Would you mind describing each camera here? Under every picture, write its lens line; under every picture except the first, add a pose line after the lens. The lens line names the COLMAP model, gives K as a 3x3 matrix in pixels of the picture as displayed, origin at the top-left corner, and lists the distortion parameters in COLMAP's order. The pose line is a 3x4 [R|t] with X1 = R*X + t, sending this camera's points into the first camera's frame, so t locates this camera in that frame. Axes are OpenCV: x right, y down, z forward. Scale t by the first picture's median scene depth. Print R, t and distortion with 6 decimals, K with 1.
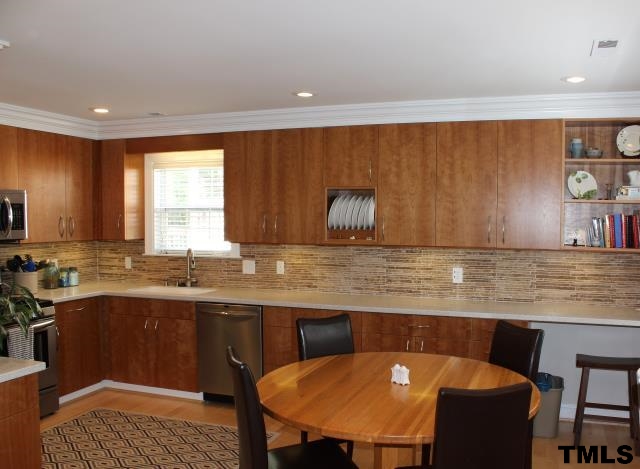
lens RADIAL K [[697.2, 0, 321.1], [0, 697.2, 239.3], [0, 0, 1]] dist [-0.069113, 0.000000]
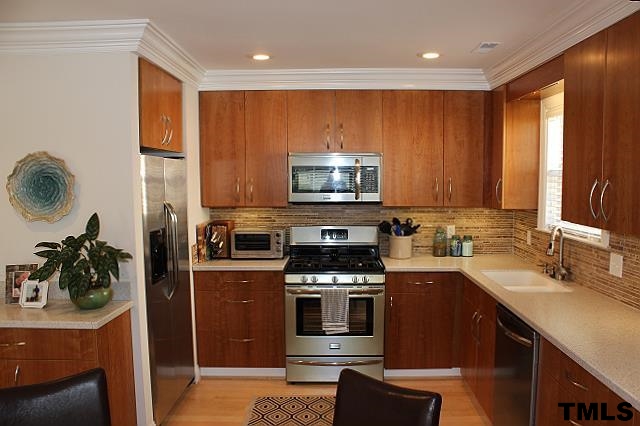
lens RADIAL K [[550.8, 0, 320.9], [0, 550.8, 216.4], [0, 0, 1]] dist [-0.068448, 0.039629]
pose [[0.345731, 0.070866, -0.935654, 0.250261], [-0.038152, 0.997381, 0.061443, -0.022302], [0.937558, 0.014455, 0.347529, 0.580243]]
